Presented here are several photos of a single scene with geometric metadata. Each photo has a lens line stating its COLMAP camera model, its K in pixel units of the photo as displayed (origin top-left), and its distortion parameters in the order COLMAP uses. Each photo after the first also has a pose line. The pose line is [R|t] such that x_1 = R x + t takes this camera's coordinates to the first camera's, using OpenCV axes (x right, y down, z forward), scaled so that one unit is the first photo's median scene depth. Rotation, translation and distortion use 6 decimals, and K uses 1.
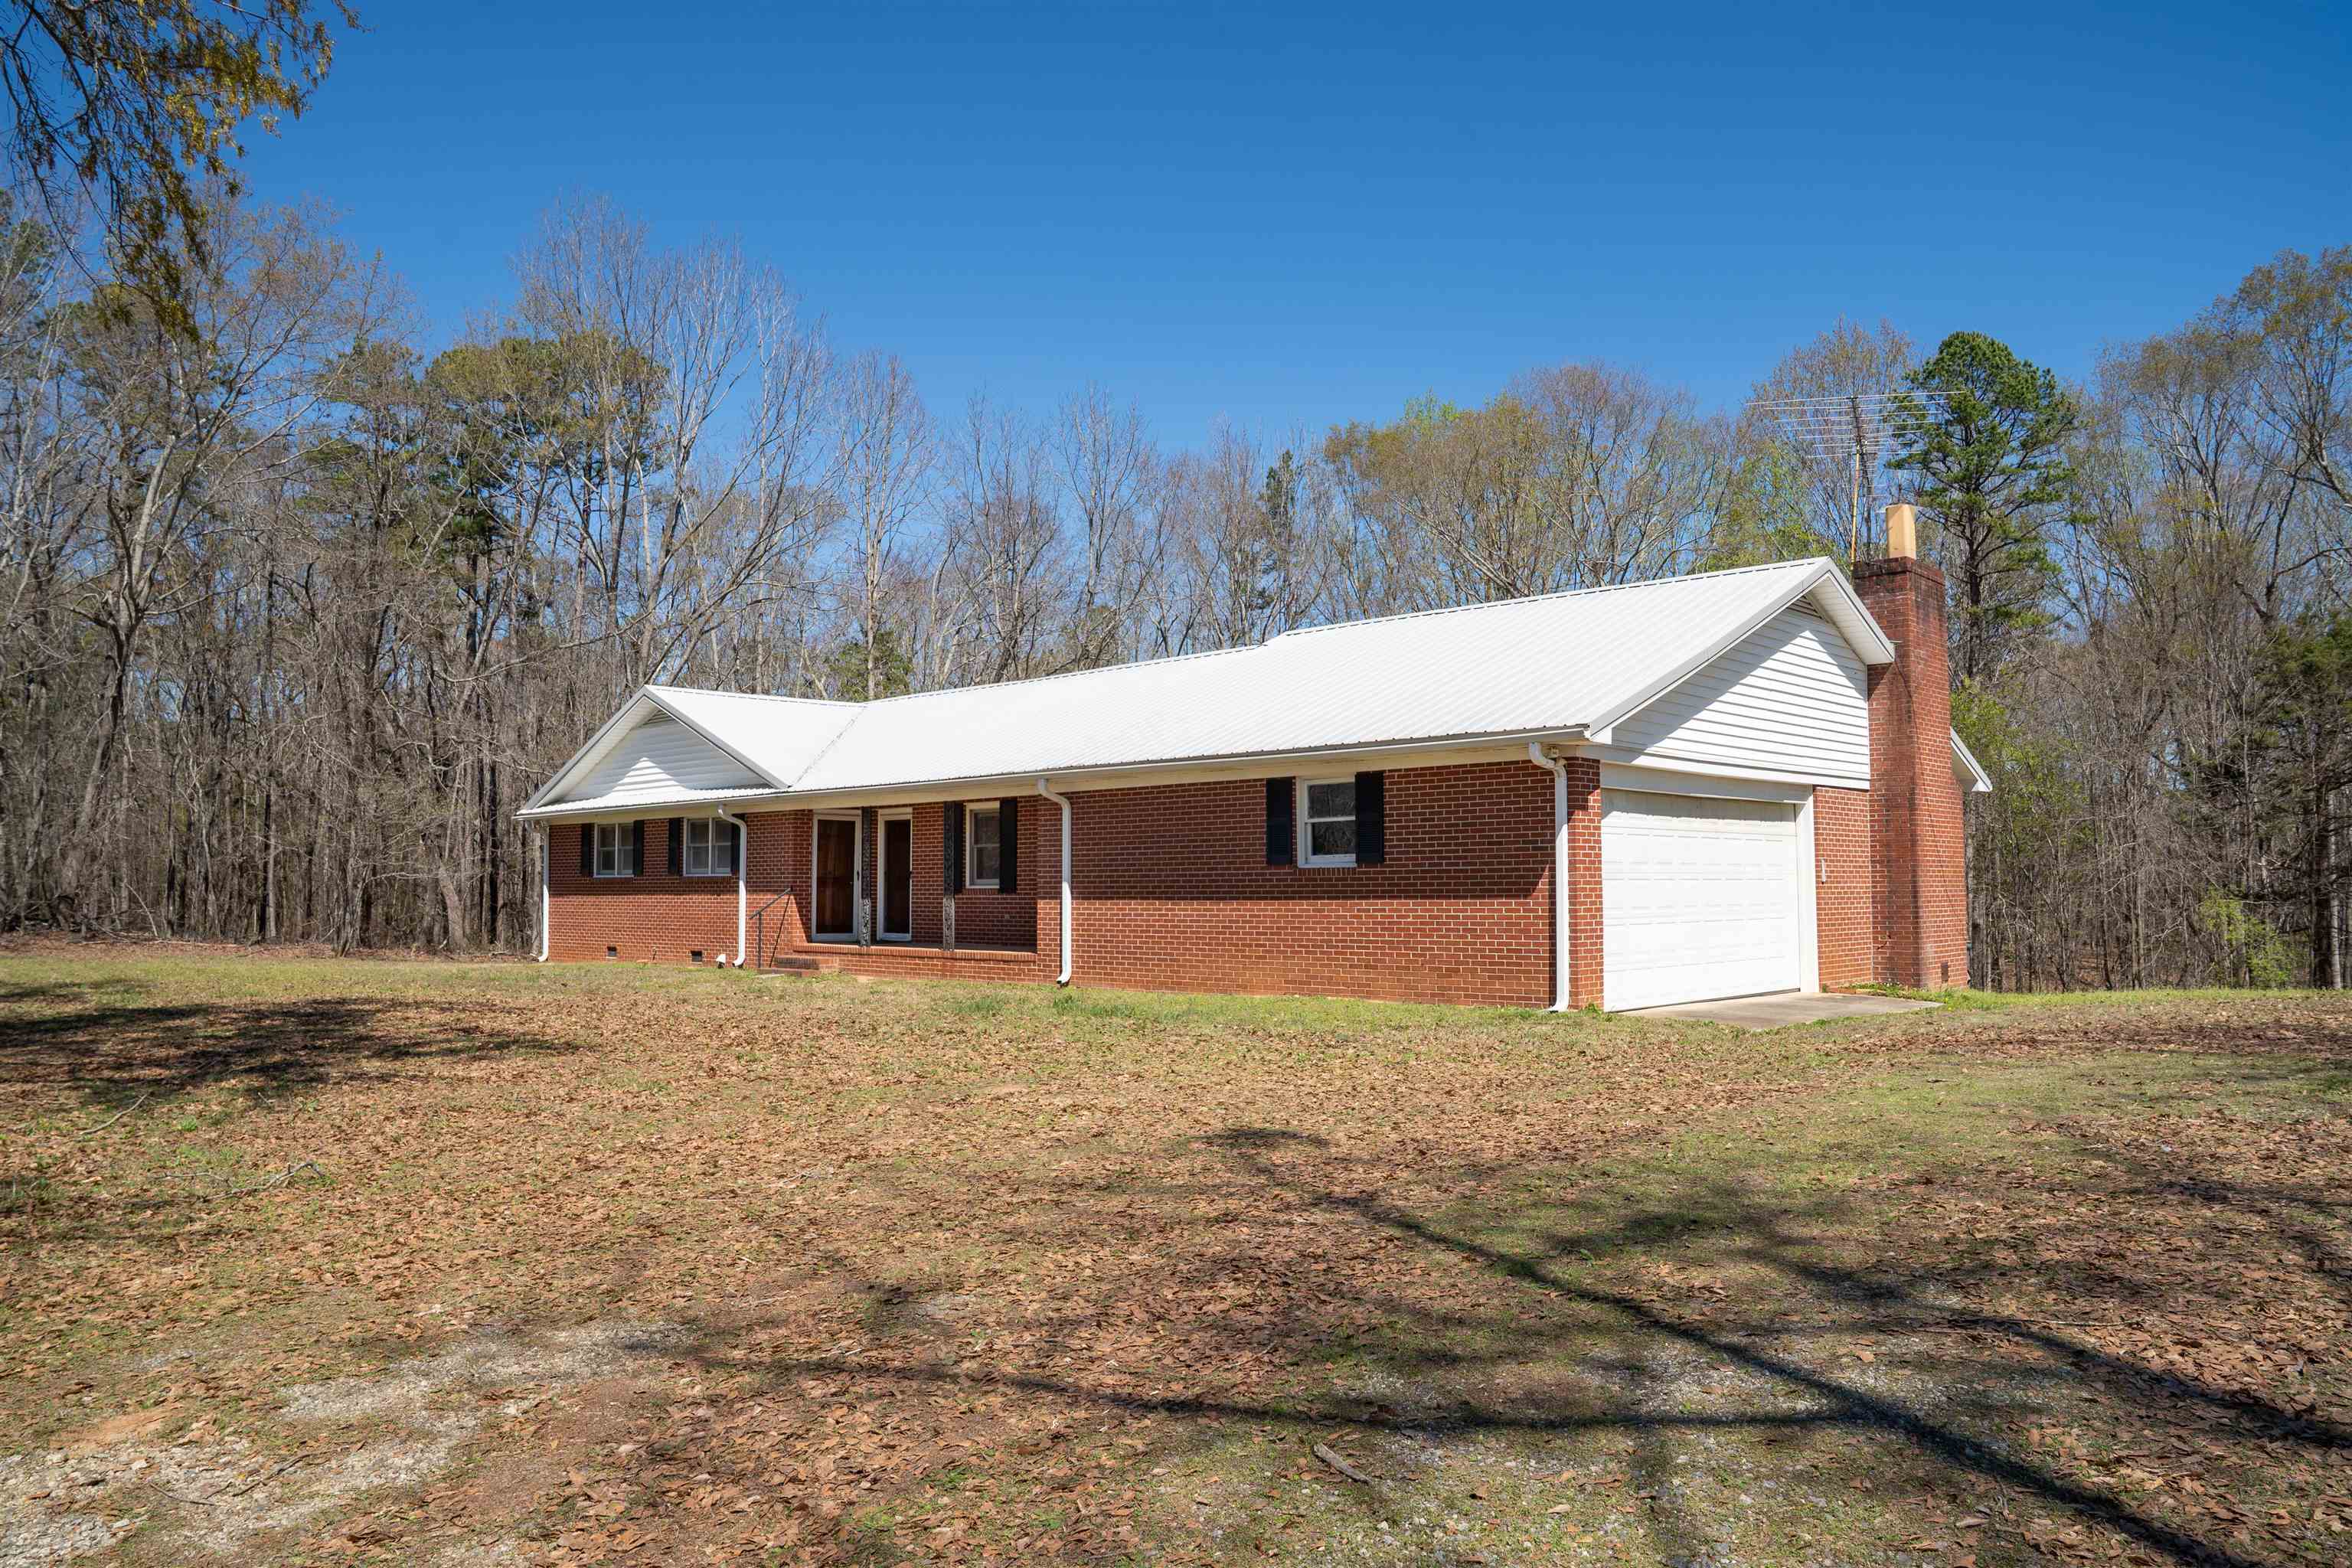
lens RADIAL K [[1609.9, 0, 1176.0], [0, 1609.9, 784.0], [0, 0, 1]] dist [-0.137358, 0.106268]
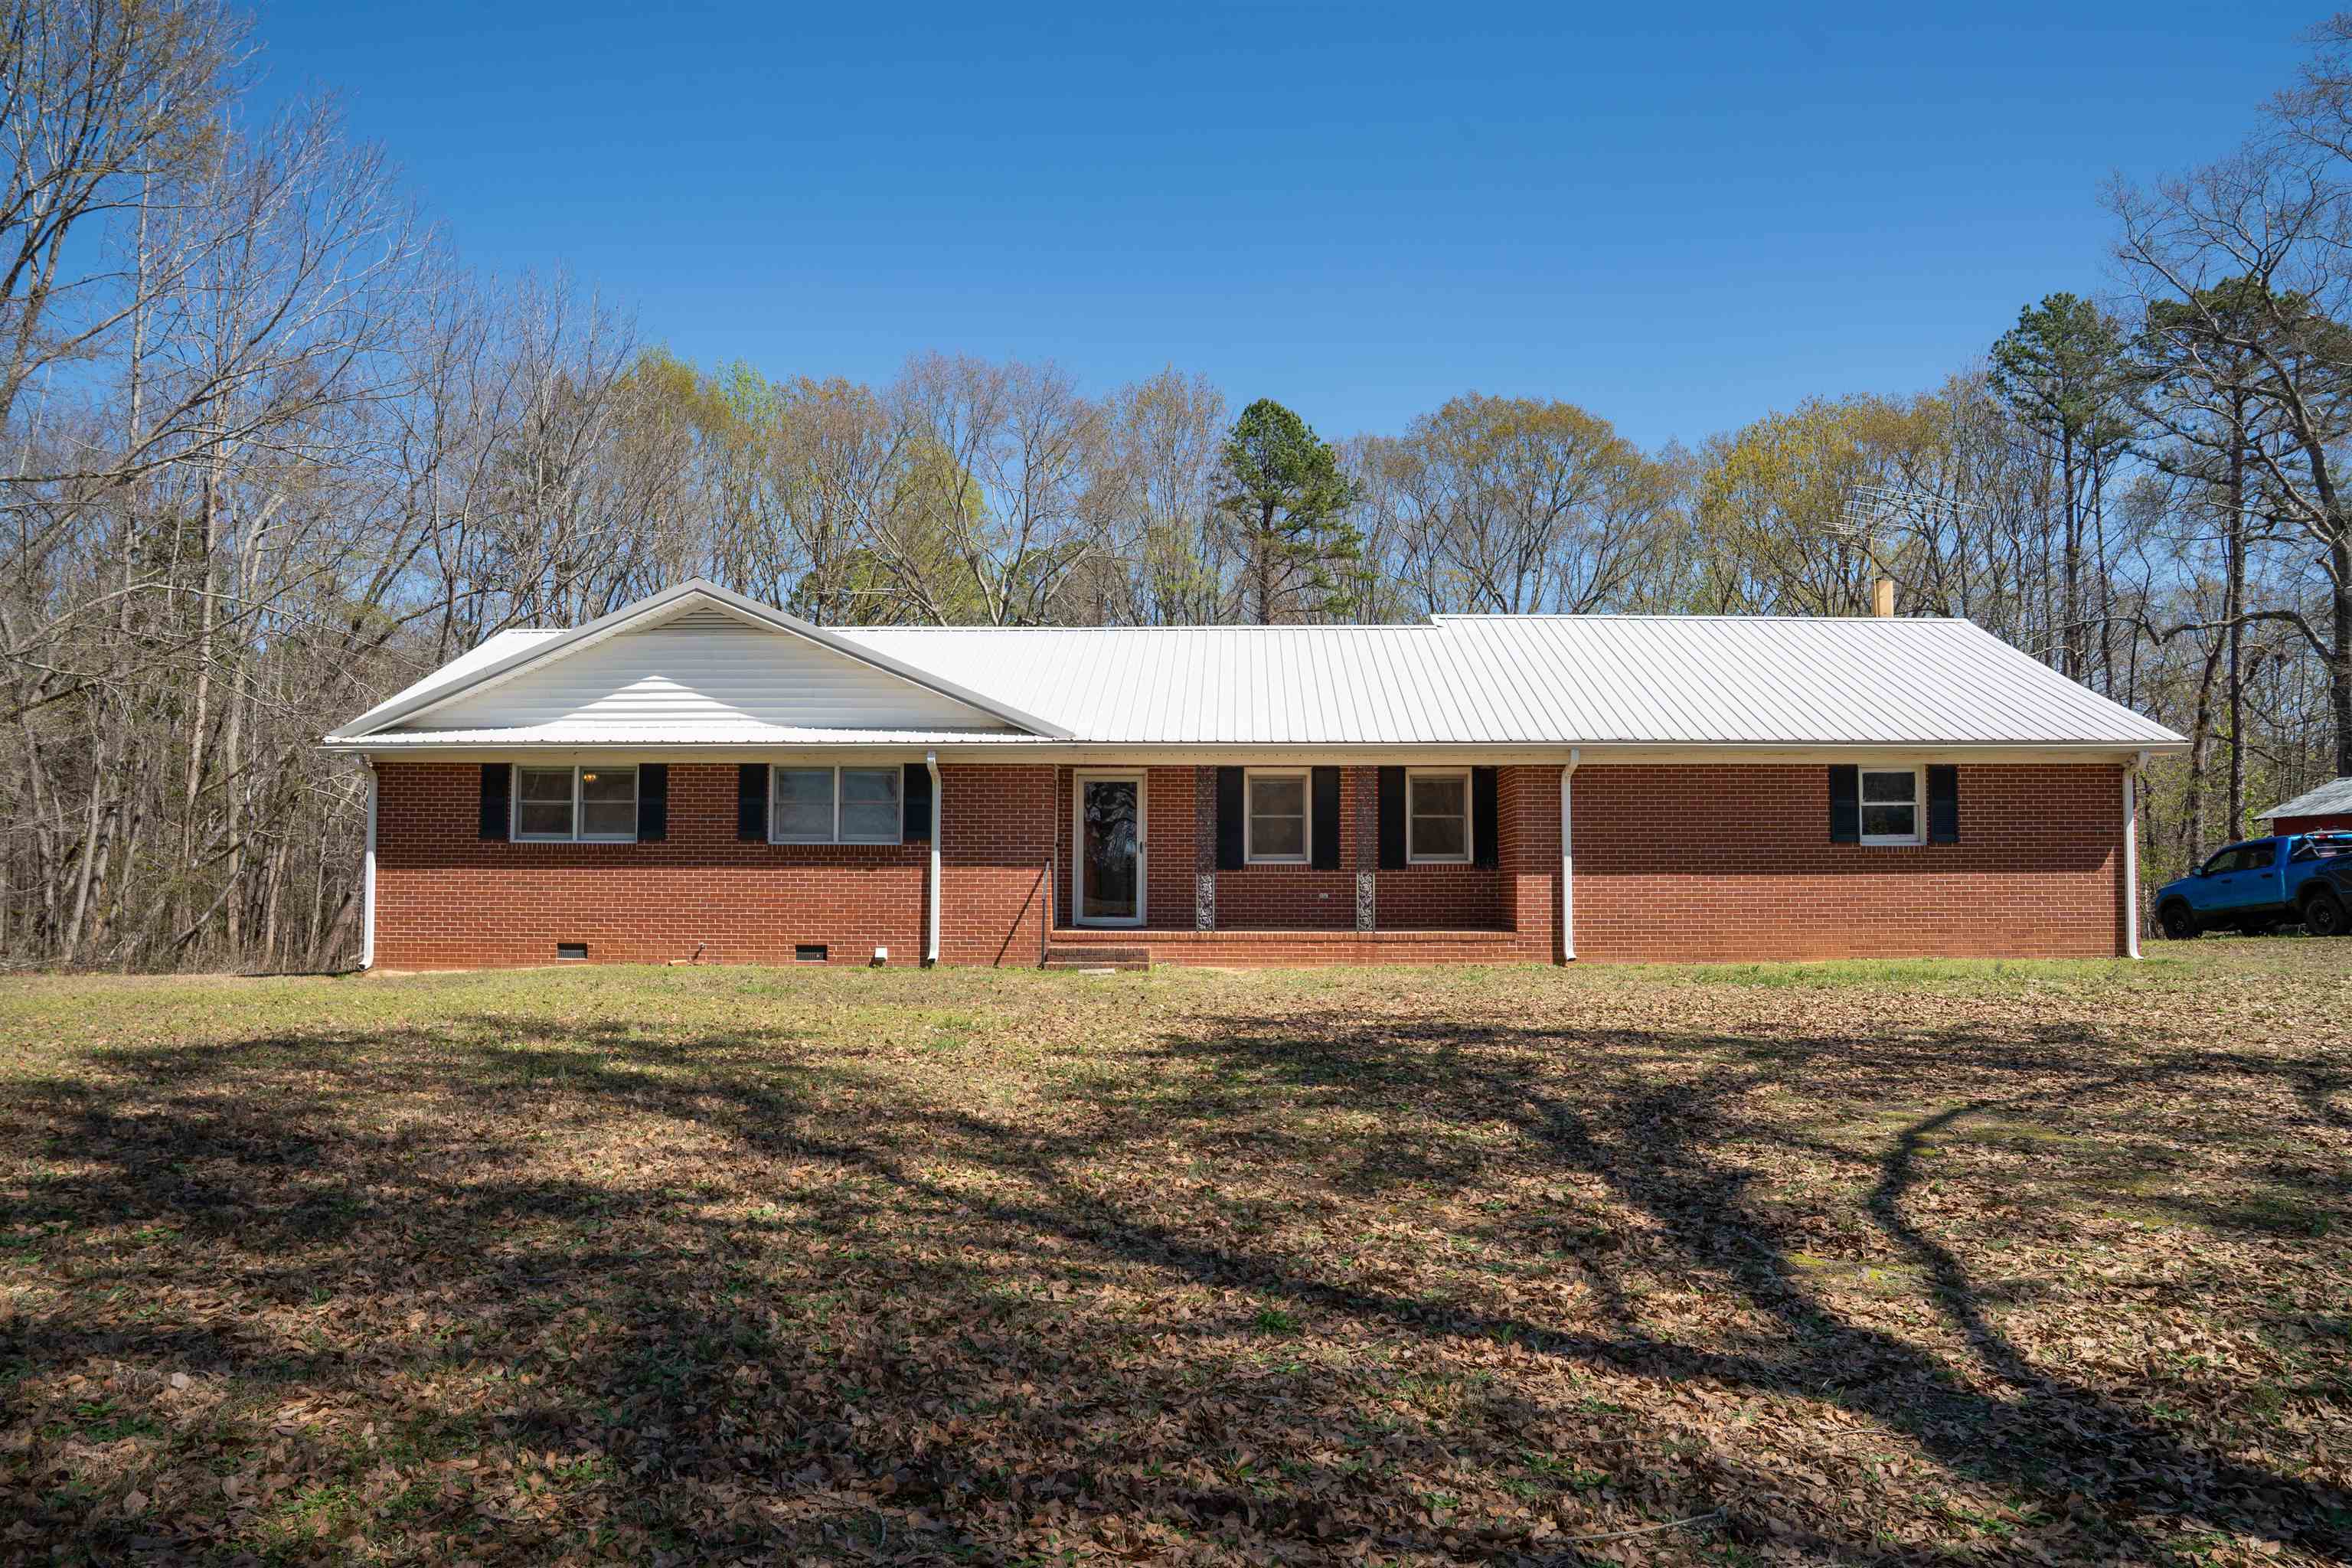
lens RADIAL K [[1609.9, 0, 1176.0], [0, 1609.9, 784.0], [0, 0, 1]] dist [-0.137358, 0.106268]
pose [[0.740891, 0.044449, 0.670153, -0.733344], [-0.049358, 0.998713, -0.011672, 0.032850], [-0.669809, -0.024430, 0.742131, 0.364477]]
